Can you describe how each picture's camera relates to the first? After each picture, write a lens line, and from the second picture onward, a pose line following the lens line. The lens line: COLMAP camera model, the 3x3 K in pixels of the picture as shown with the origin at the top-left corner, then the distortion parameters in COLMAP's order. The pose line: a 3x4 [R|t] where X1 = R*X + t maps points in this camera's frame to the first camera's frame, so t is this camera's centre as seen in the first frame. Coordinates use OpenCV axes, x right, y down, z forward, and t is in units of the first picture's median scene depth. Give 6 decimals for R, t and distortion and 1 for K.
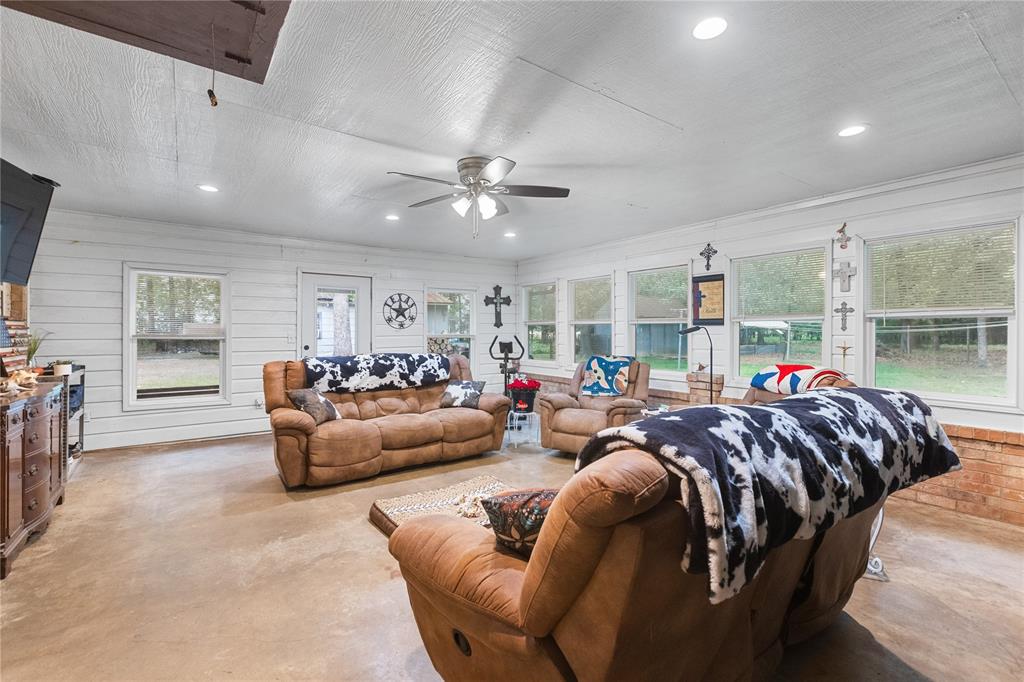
lens RADIAL K [[465.7, 0, 507.3], [0, 465.7, 333.8], [0, 0, 1]] dist [-0.001940, 0.000927]
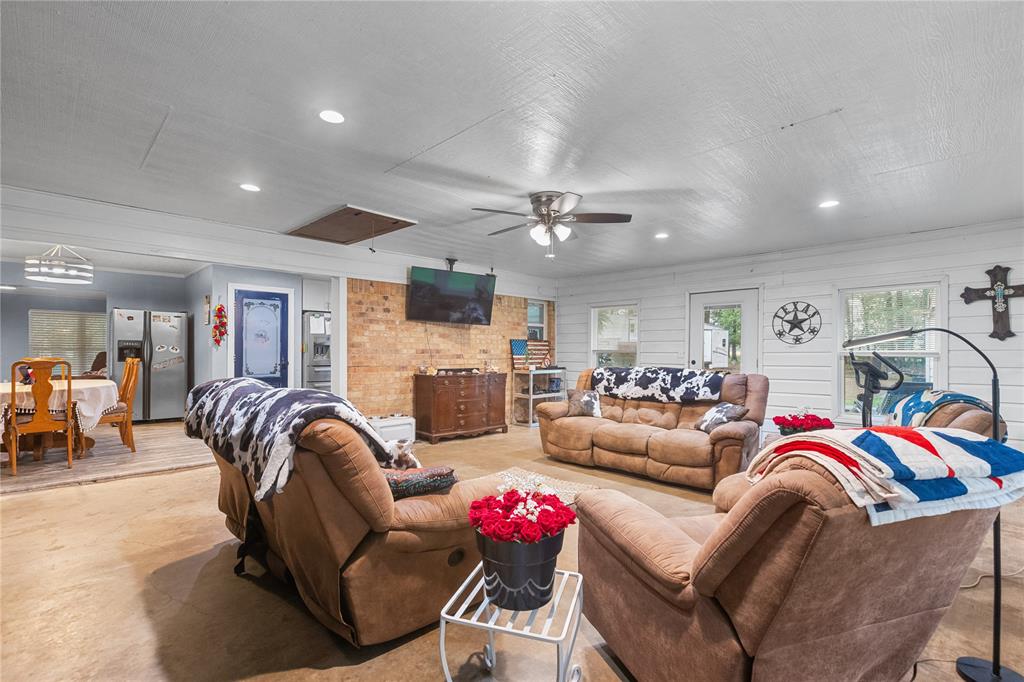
lens RADIAL K [[465.7, 0, 507.9], [0, 465.7, 350.3], [0, 0, 1]] dist [-0.001940, 0.000927]
pose [[0.139622, -0.000162, -0.990205, 0.743871], [-0.008602, 0.999962, -0.001377, 0.008480], [0.990168, 0.008710, 0.139615, 0.529511]]
